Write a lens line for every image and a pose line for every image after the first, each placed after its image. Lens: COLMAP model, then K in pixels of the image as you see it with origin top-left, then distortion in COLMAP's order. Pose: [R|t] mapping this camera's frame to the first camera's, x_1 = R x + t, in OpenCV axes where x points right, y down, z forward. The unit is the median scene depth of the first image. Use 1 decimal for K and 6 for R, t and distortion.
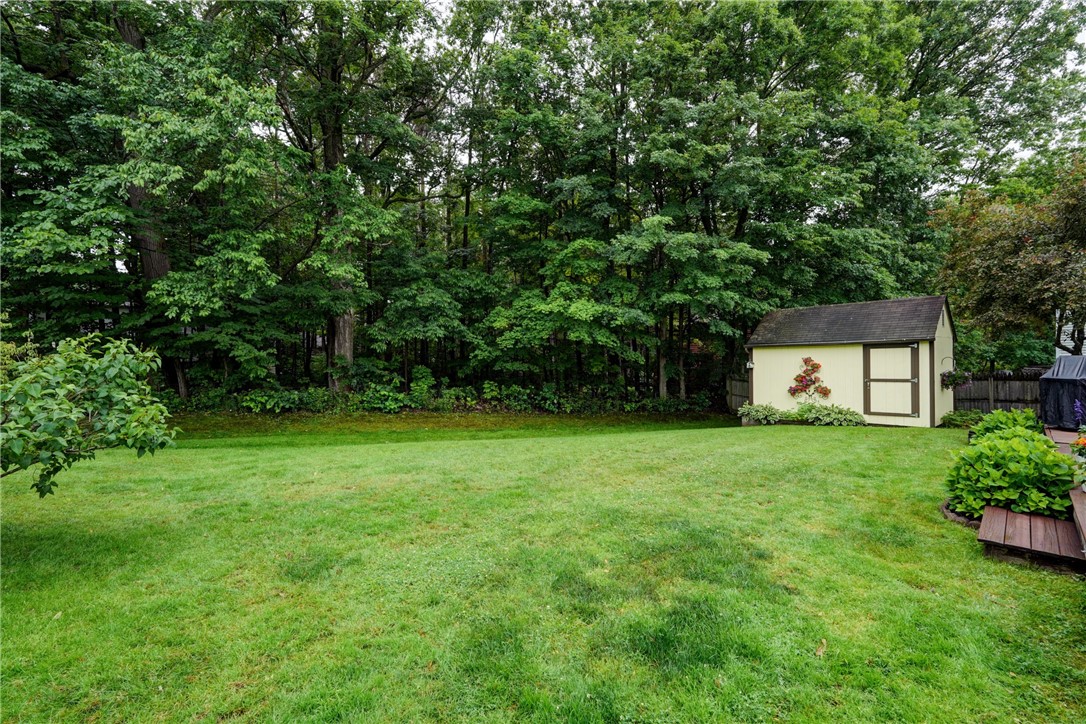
lens RADIAL K [[496.8, 0, 532.3], [0, 496.8, 364.3], [0, 0, 1]] dist [-0.004442, 0.003085]
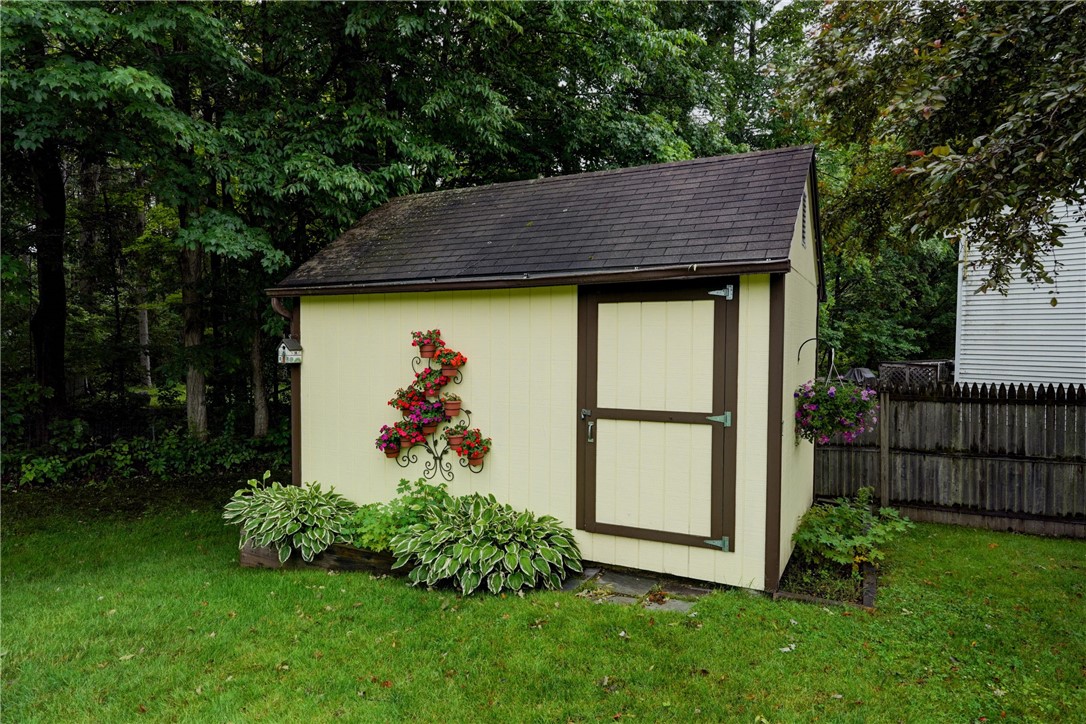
lens RADIAL K [[651.7, 0, 552.1], [0, 651.7, 362.5], [0, 0, 1]] dist [-0.021775, 0.000051]
pose [[0.931602, 0.010253, 0.363335, 0.476023], [-0.017298, 0.999720, 0.016140, -0.002409], [-0.363068, -0.021321, 0.931519, 0.603728]]
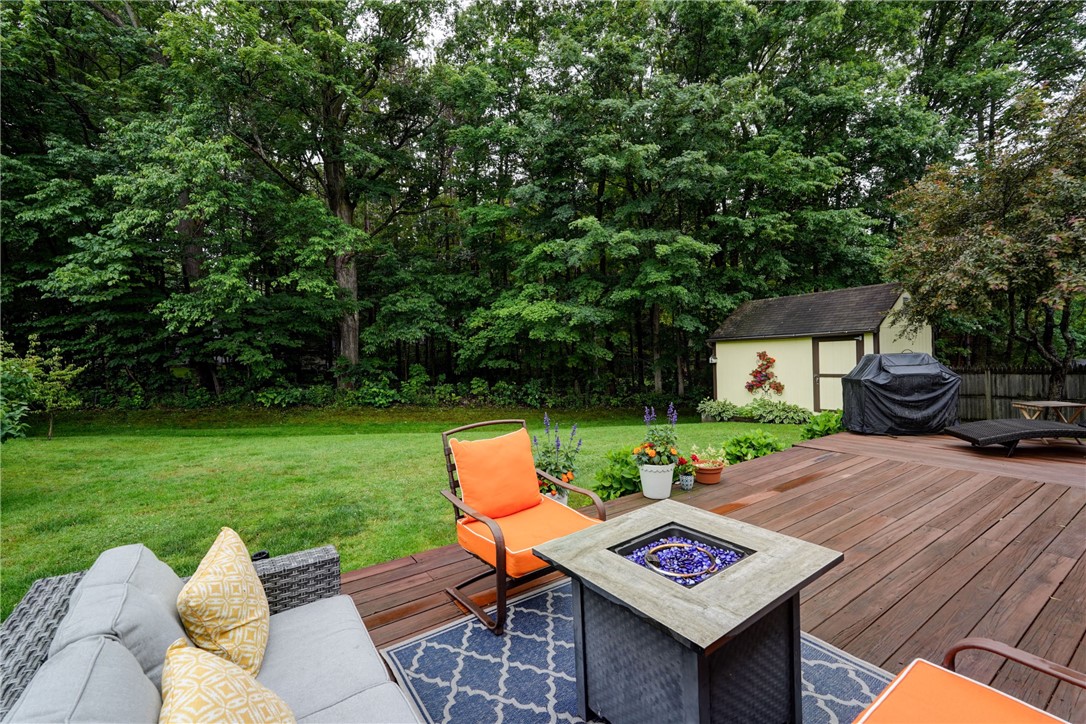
lens RADIAL K [[496.8, 0, 535.3], [0, 496.8, 357.4], [0, 0, 1]] dist [-0.004442, 0.003085]
pose [[0.978992, -0.016194, -0.203253, 0.317020], [0.016586, 0.999862, 0.000226, -0.010190], [0.203221, -0.003592, 0.979126, -0.025463]]
